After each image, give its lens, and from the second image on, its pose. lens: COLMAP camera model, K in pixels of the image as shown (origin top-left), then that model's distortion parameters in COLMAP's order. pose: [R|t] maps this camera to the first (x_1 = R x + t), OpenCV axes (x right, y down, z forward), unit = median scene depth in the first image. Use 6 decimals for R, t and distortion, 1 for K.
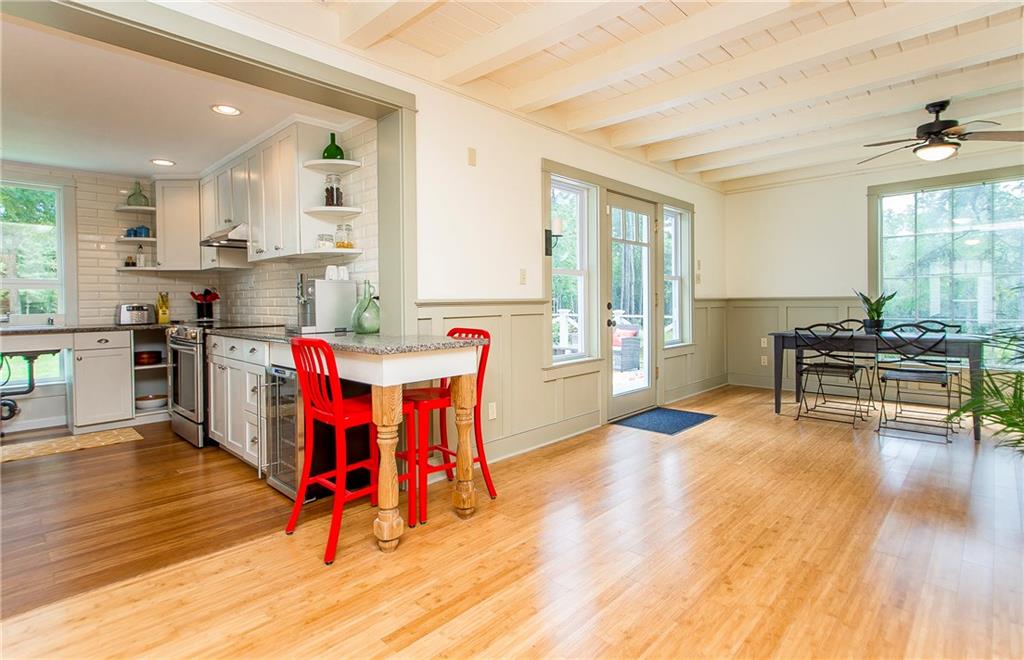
lens RADIAL K [[495.7, 0, 511.7], [0, 495.7, 314.8], [0, 0, 1]] dist [0.001711, 0.000264]
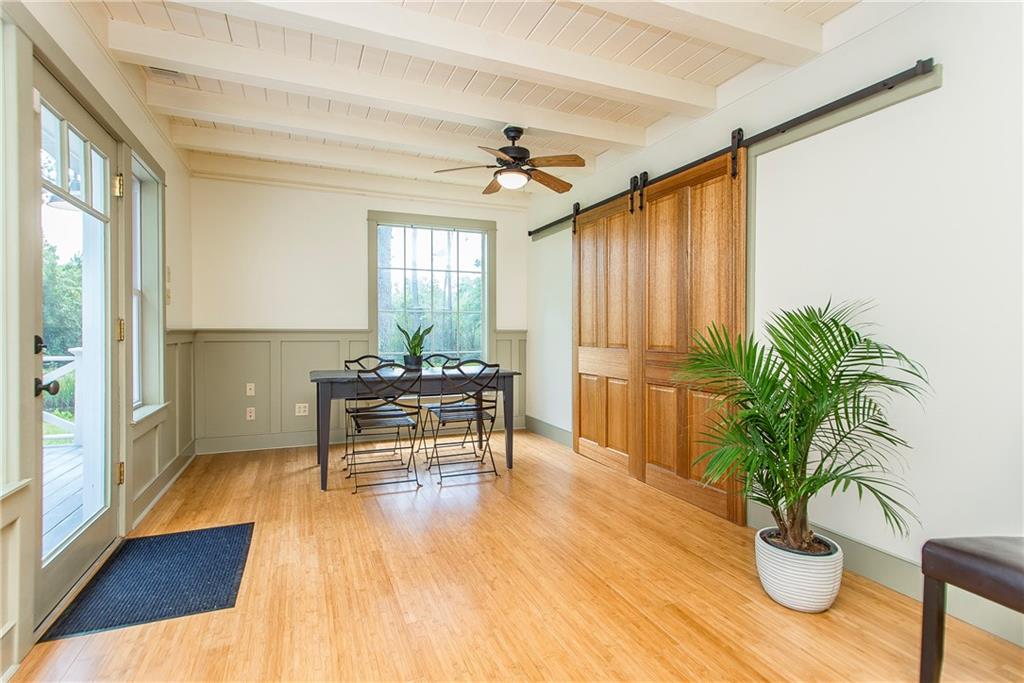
lens RADIAL K [[489.5, 0, 511.9], [0, 489.5, 335.8], [0, 0, 1]] dist [0.002556, 0.000384]
pose [[0.404743, 0.002031, 0.914428, -0.007516], [0.020104, 0.999736, -0.011119, -0.012260], [-0.914209, 0.022884, 0.404595, 0.487043]]
